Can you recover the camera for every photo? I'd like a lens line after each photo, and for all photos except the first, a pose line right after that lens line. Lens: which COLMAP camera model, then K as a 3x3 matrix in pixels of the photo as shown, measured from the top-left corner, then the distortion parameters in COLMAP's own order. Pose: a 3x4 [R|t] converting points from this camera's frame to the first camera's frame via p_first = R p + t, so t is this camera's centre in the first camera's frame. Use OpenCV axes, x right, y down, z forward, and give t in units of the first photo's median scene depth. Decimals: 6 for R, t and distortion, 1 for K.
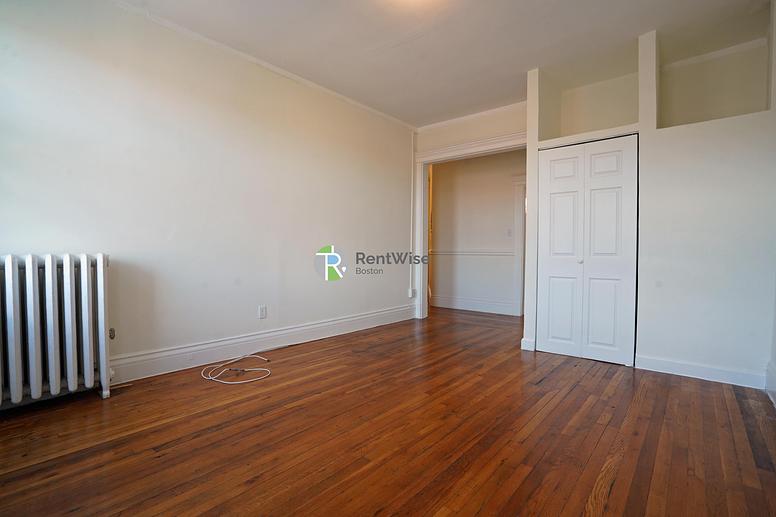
lens RADIAL K [[376.2, 0, 388.0], [0, 376.2, 258.5], [0, 0, 1]] dist [0.001059, 0.000654]
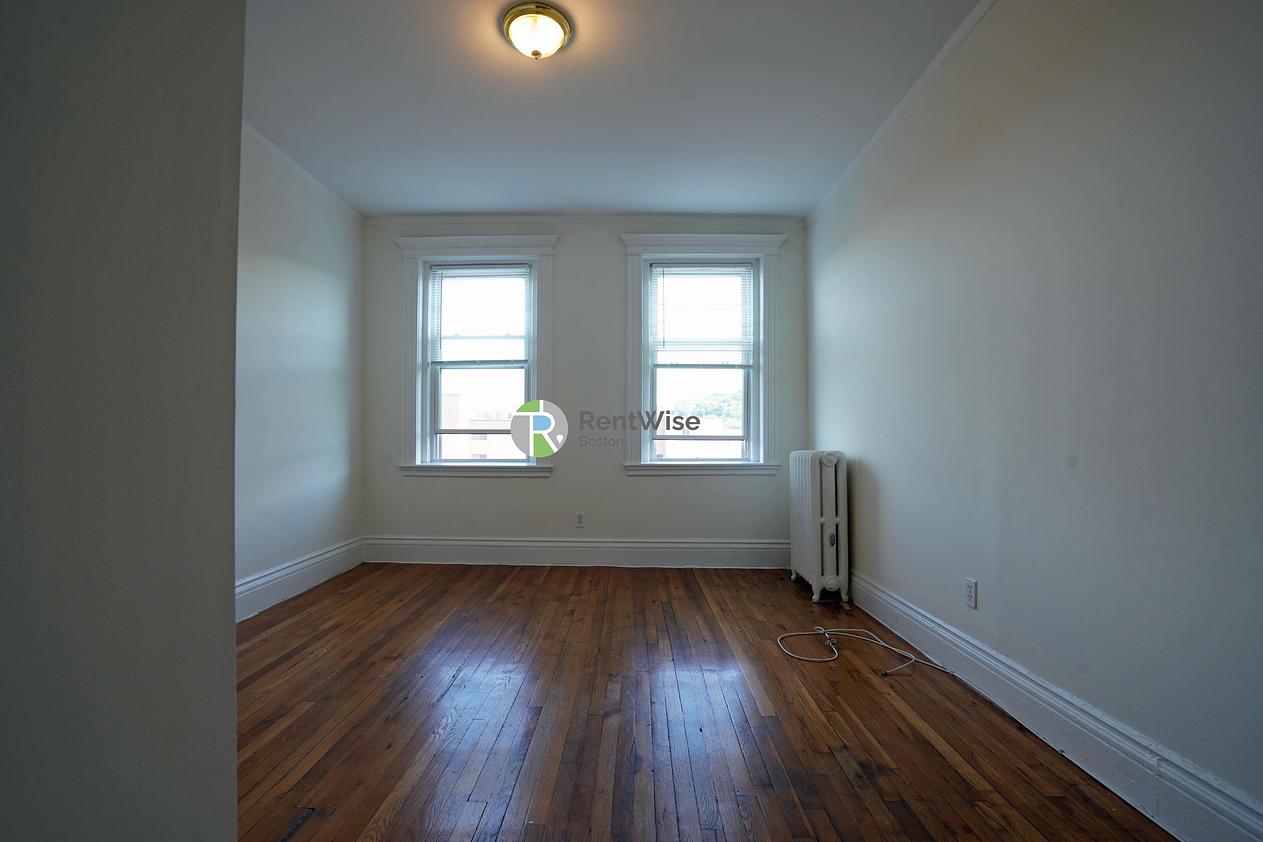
lens RADIAL K [[612.3, 0, 631.5], [0, 612.3, 421.0], [0, 0, 1]] dist [0.001059, 0.000654]
pose [[-0.776106, -0.020490, -0.630269, 0.631184], [-0.007708, 0.999706, -0.023009, -0.055733], [0.630555, -0.012999, -0.776036, 1.965994]]
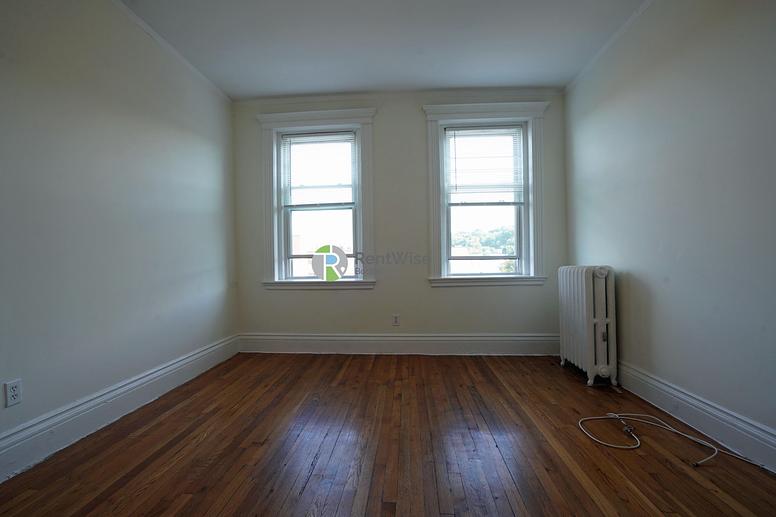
lens RADIAL K [[376.2, 0, 388.0], [0, 376.2, 258.5], [0, 0, 1]] dist [0.001059, 0.000654]
pose [[-0.803019, 0.006170, -0.595921, 0.508364], [0.009455, 0.999952, -0.002387, -0.045448], [0.595878, -0.007551, -0.803039, 1.617126]]
